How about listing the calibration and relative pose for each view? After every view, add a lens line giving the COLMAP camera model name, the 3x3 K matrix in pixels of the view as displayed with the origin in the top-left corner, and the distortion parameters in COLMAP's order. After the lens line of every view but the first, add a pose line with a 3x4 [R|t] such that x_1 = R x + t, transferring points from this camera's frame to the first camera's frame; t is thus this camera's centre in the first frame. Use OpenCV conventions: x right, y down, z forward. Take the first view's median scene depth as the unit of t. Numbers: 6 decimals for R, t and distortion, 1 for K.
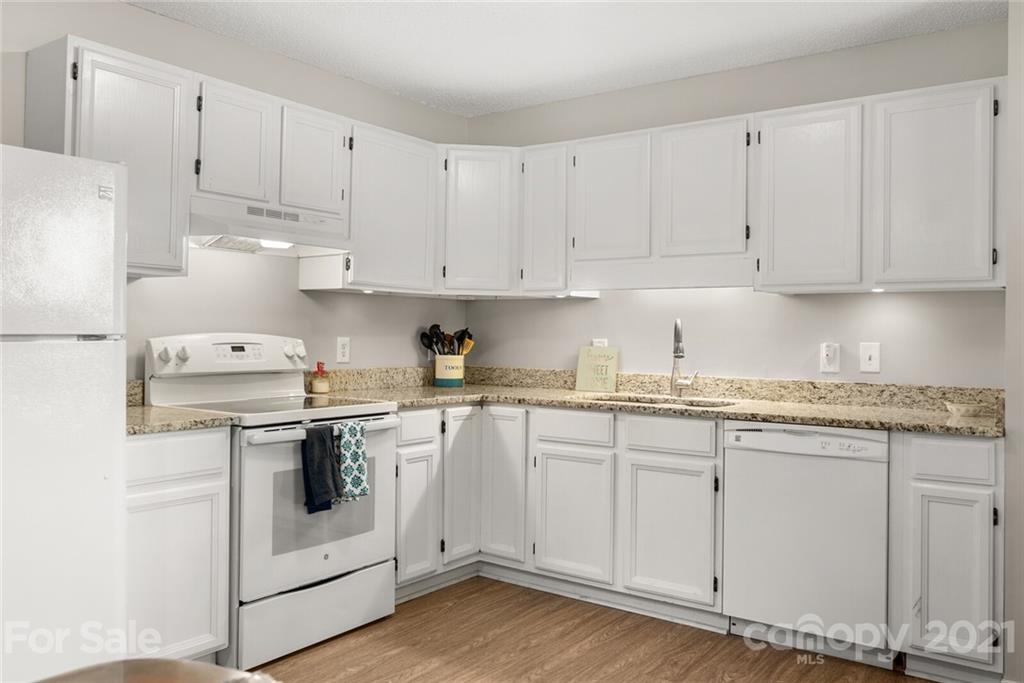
lens RADIAL K [[821.9, 0, 511.8], [0, 821.9, 308.1], [0, 0, 1]] dist [-0.004391, 0.004706]
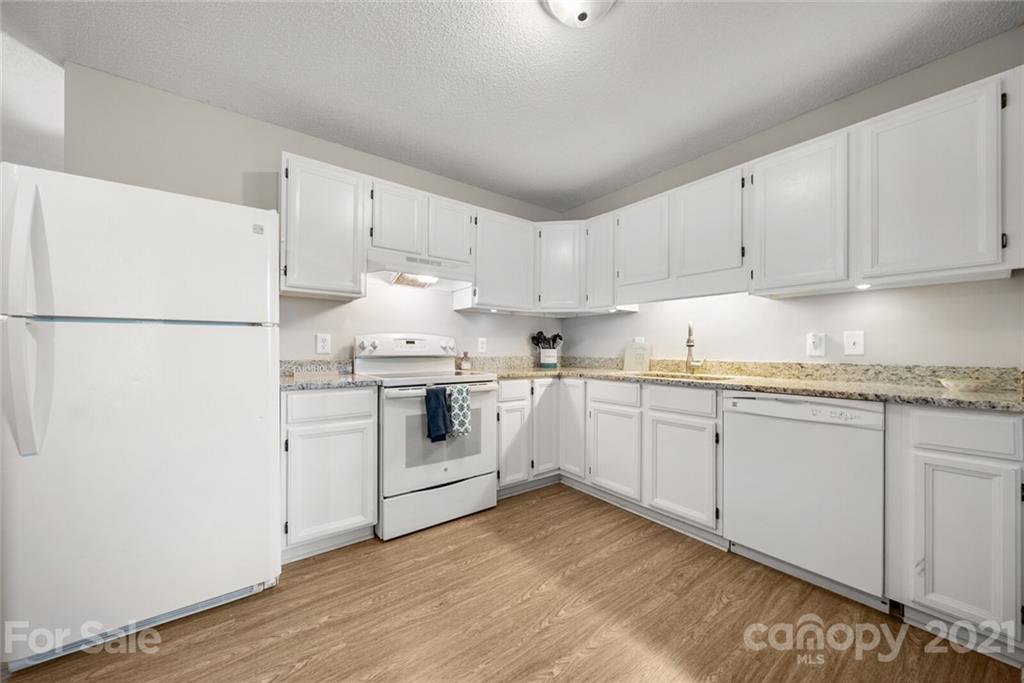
lens RADIAL K [[379.8, 0, 512.0], [0, 379.8, 341.5], [0, 0, 1]] dist [0.000091, -0.000545]
pose [[0.959961, -0.012503, -0.279856, 0.101716], [0.015429, 0.999847, 0.008255, 0.046854], [0.279710, -0.012242, 0.960007, 0.312277]]
